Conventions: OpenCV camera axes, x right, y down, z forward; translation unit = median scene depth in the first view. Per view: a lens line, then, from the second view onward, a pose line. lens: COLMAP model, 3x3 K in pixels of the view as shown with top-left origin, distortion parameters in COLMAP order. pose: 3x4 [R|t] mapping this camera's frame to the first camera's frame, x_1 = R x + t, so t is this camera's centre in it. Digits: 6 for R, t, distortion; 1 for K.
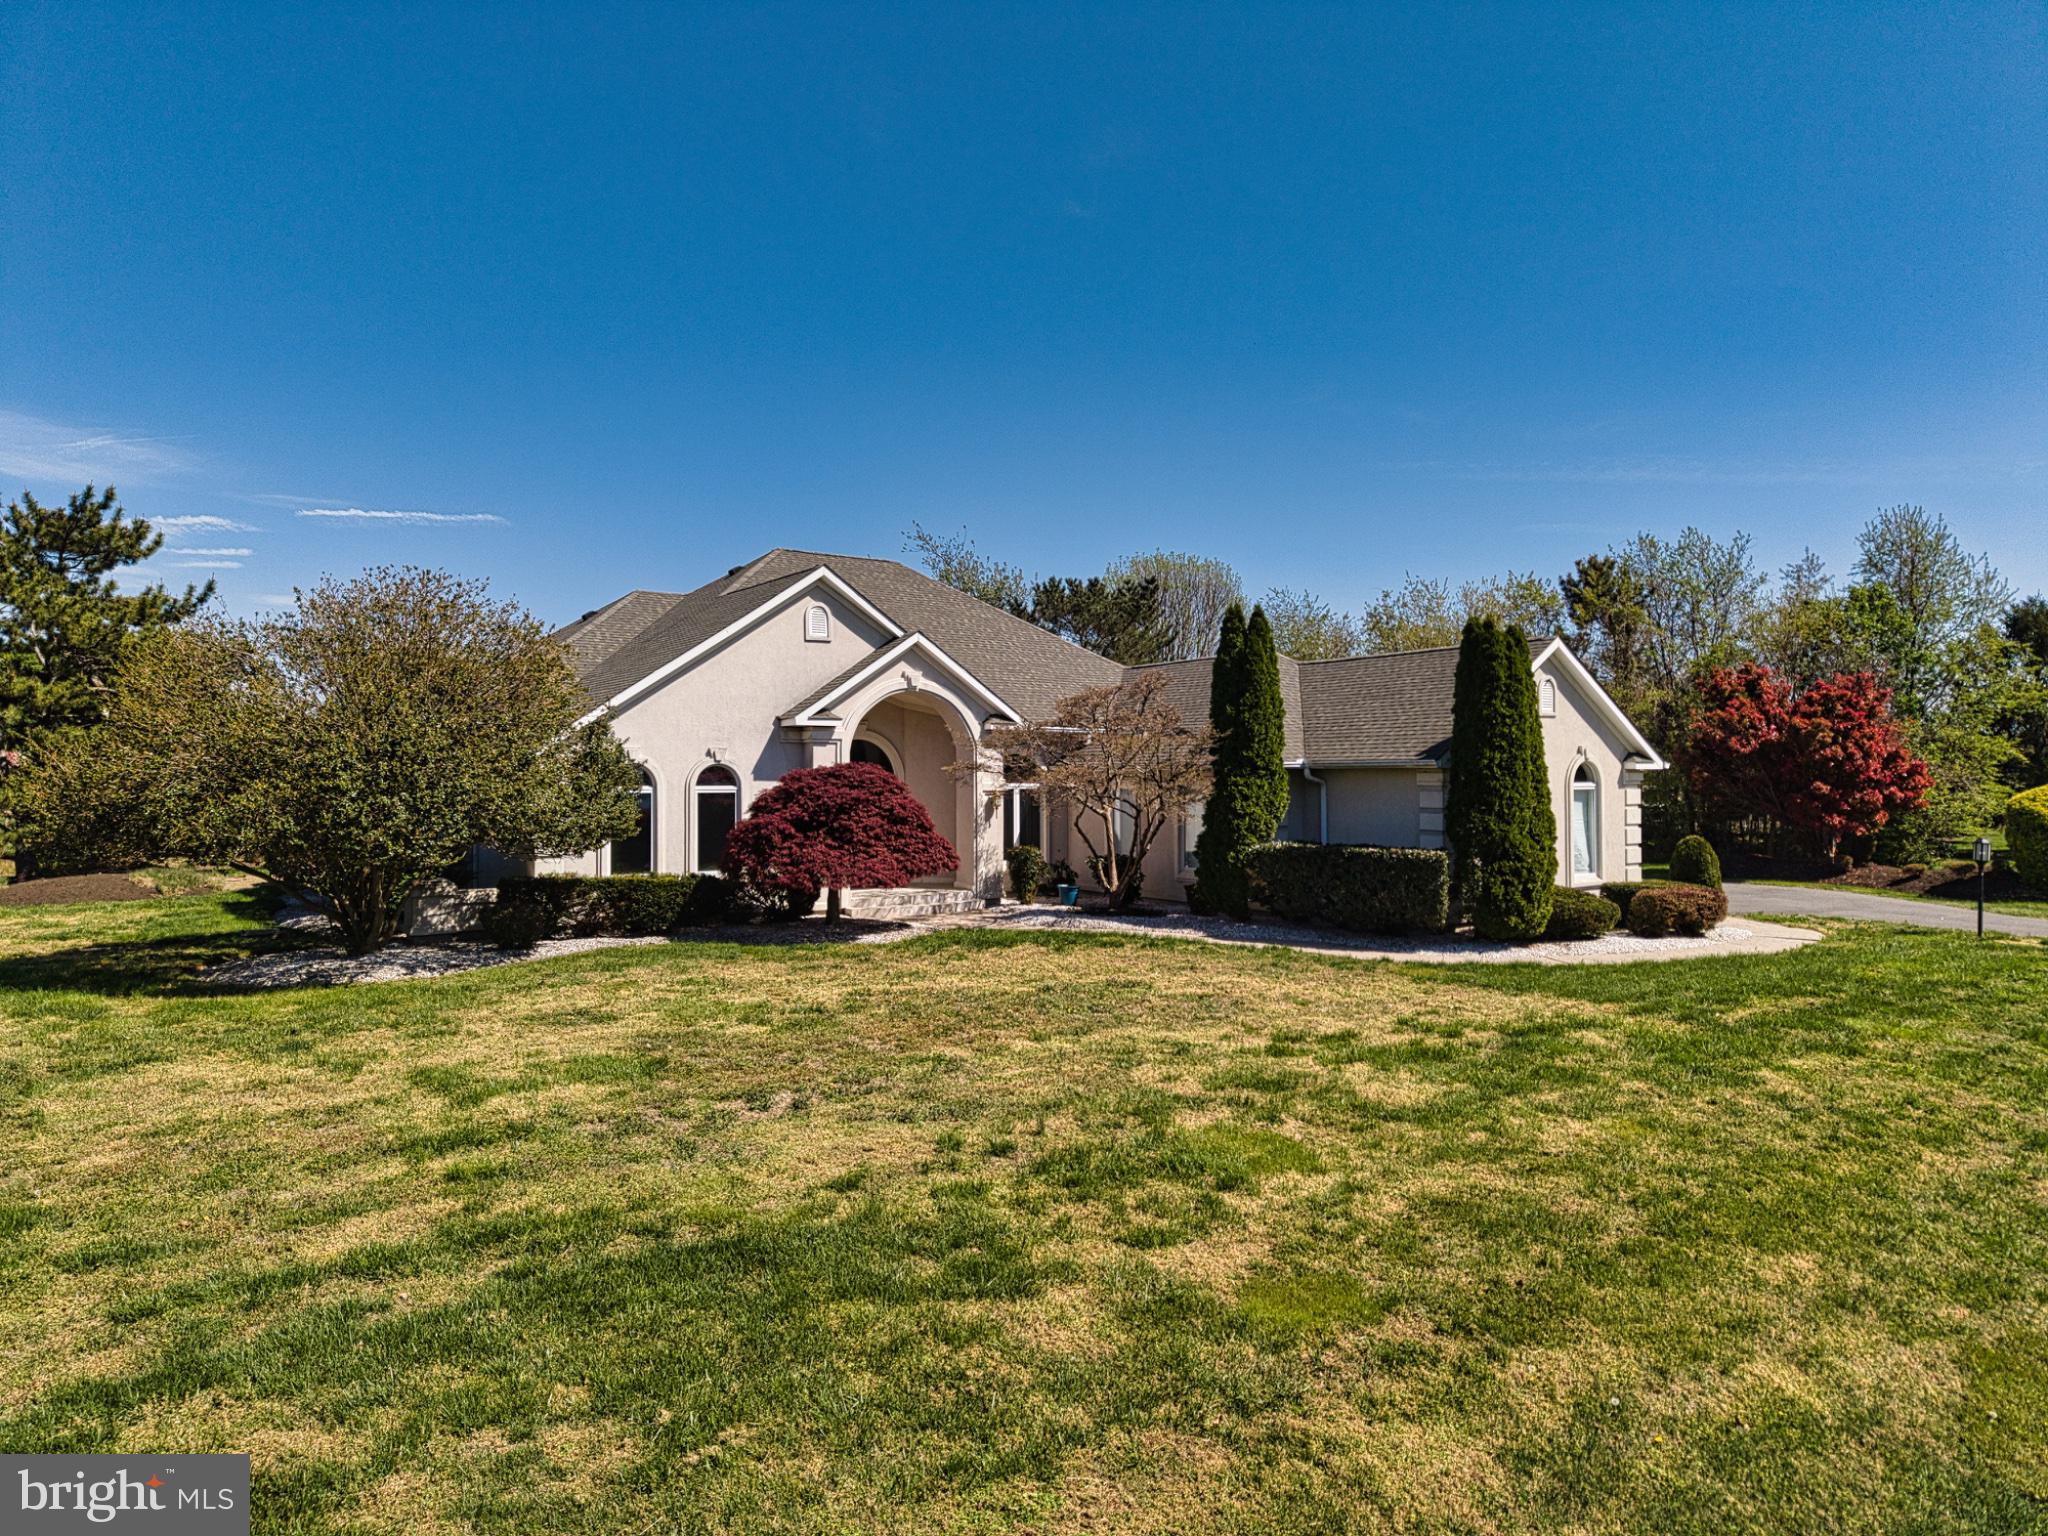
lens RADIAL K [[1383.6, 0, 1027.9], [0, 1383.6, 773.6], [0, 0, 1]] dist [0.017593, -0.003032]
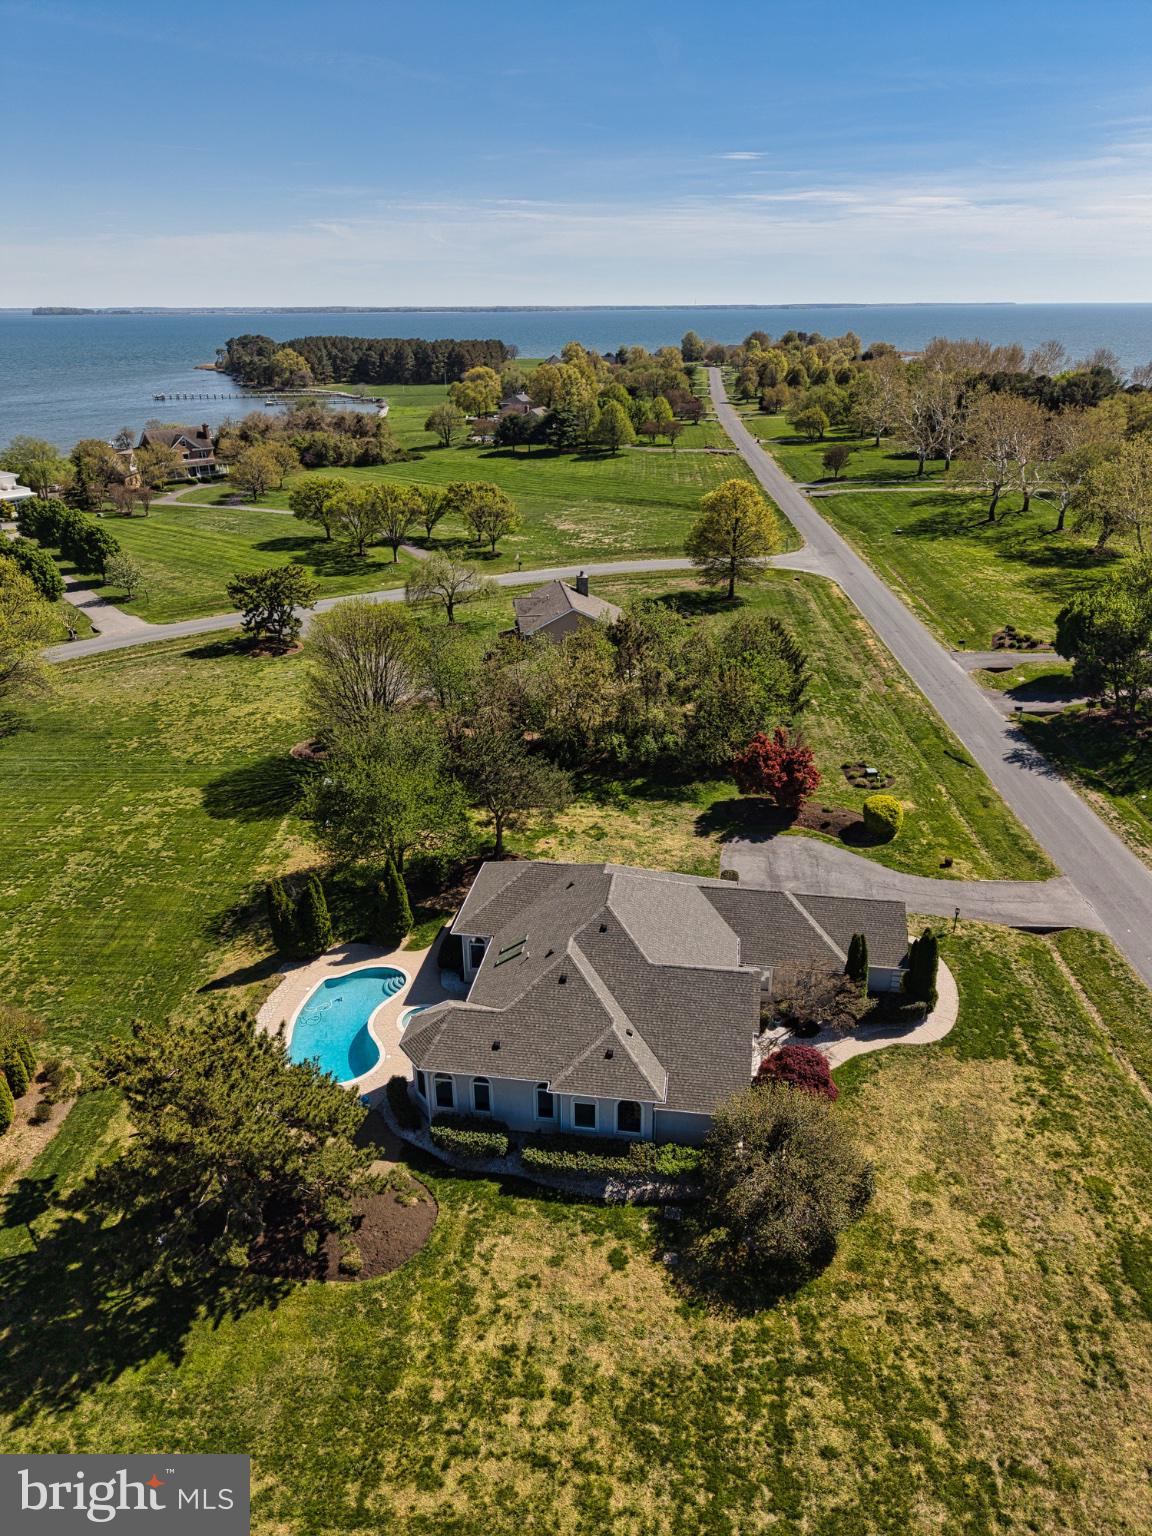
lens RADIAL K [[1041.9, 0, 576.0], [0, 1041.9, 768.0], [0, 0, 1]] dist [0.025023, -0.028619]
pose [[0.680353, -0.303318, 0.667172, -1.659827], [-0.003575, 0.908952, 0.416885, -1.395882], [-0.732876, -0.286014, 0.617323, 0.164613]]
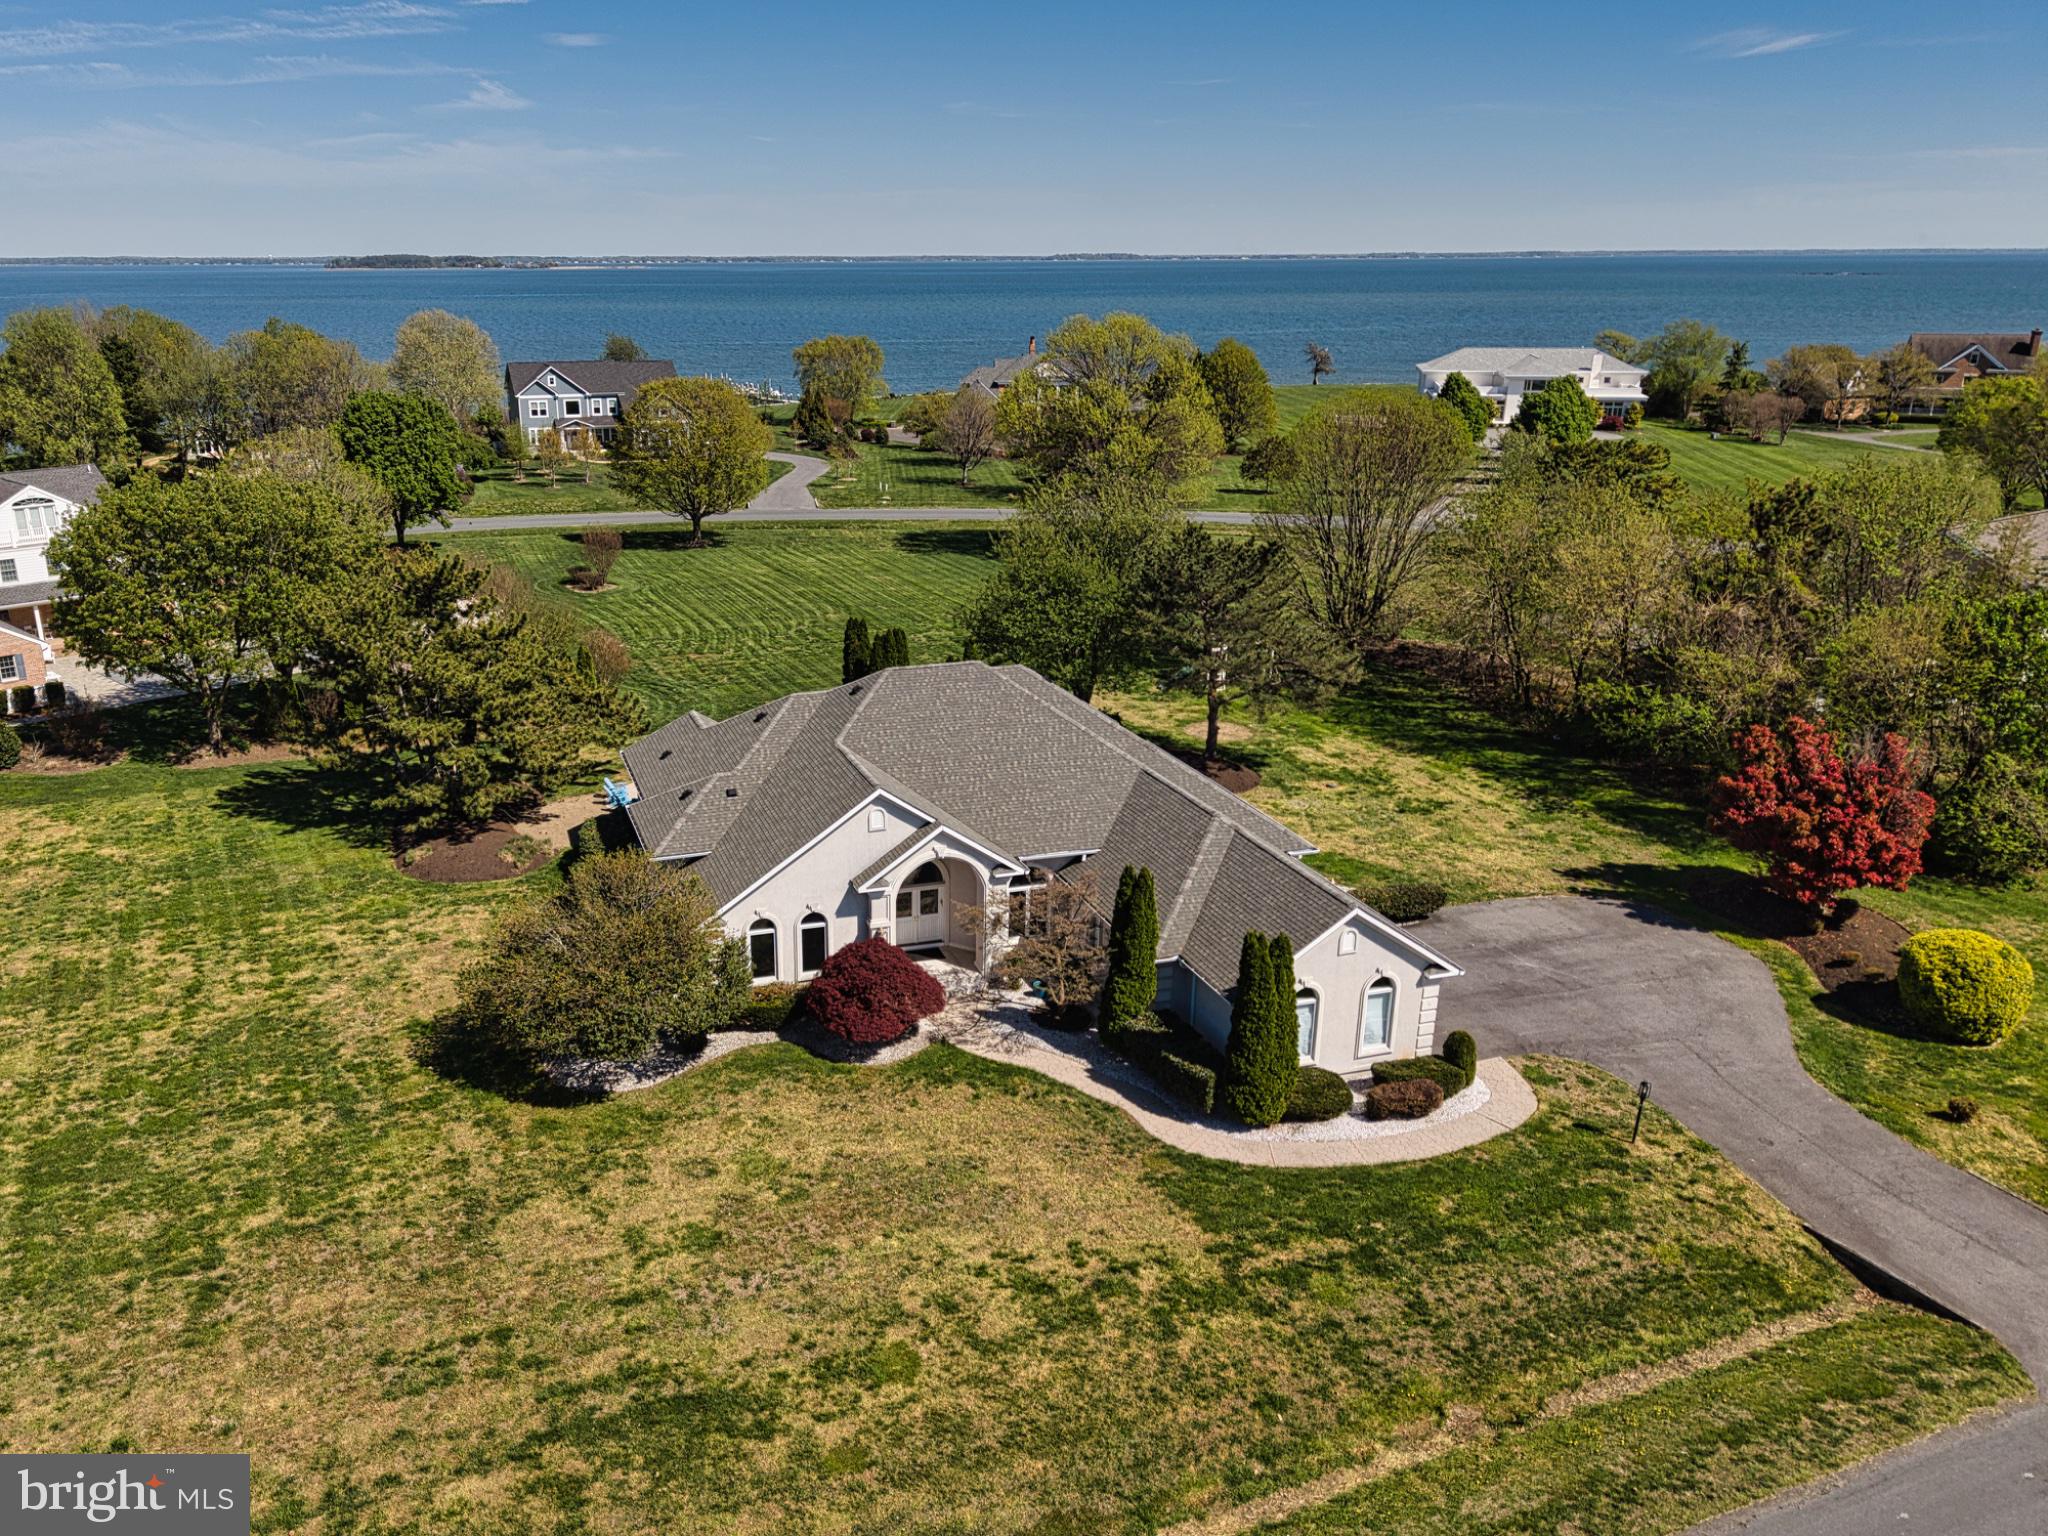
lens RADIAL K [[1586.5, 0, 870.5], [0, 1586.5, 815.8], [0, 0, 1]] dist [0.101408, -0.244656]
pose [[0.946408, 0.103412, -0.305971, 0.410450], [0.007914, 0.939644, 0.342061, -0.773101], [0.322877, -0.326151, 0.888468, -0.616509]]
